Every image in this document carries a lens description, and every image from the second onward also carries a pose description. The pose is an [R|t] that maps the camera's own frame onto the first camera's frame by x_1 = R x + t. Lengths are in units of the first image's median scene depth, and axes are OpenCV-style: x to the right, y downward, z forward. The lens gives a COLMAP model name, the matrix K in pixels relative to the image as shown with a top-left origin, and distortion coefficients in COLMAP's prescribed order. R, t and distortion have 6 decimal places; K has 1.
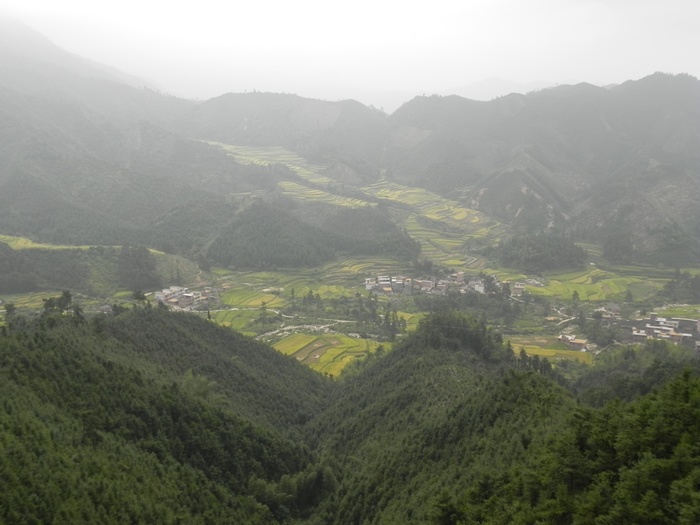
lens RADIAL K [[756.3, 0, 350.1], [0, 756.3, 257.5], [0, 0, 1]] dist [0.004037, 0.000000]
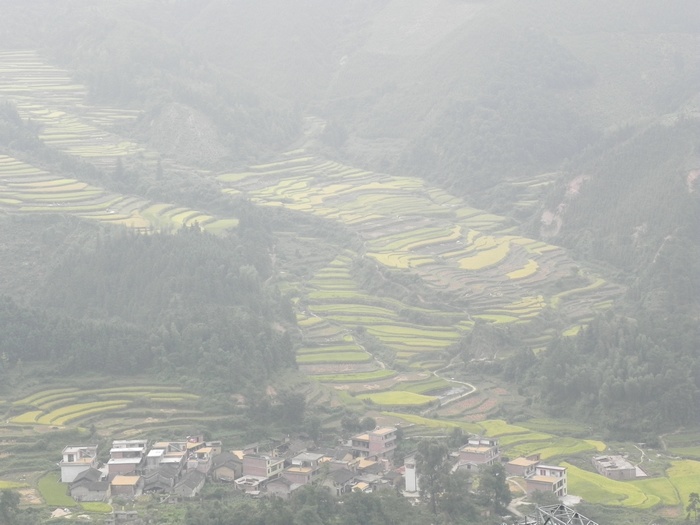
lens RADIAL K [[2177.9, 0, 349.7], [0, 2177.9, 263.6], [0, 0, 1]] dist [0.818038, 0.000000]
pose [[0.998490, 0.005185, -0.054681, 0.143944], [-0.008212, 0.998437, -0.055279, 0.000476], [0.054309, 0.055645, 0.996973, 0.044689]]
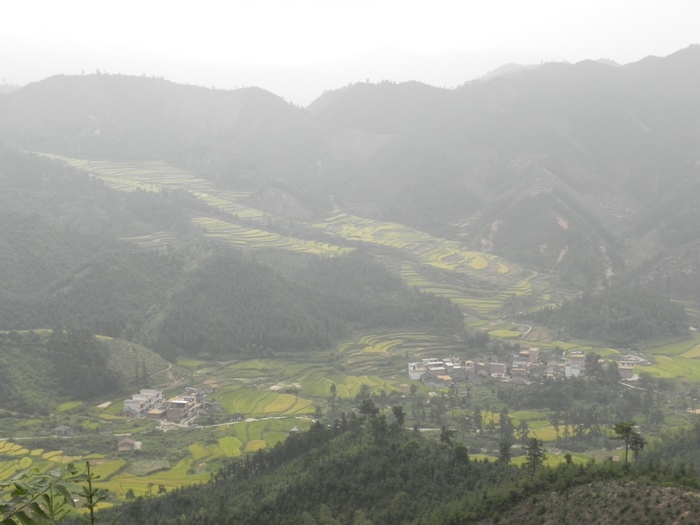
lens RADIAL K [[1179.5, 0, 349.1], [0, 1179.5, 263.2], [0, 0, 1]] dist [0.225643, 0.000000]
pose [[0.983643, -0.027543, 0.178010, -0.161672], [0.036296, 0.998277, -0.046106, -0.010908], [-0.176434, 0.051813, 0.982948, -0.021585]]
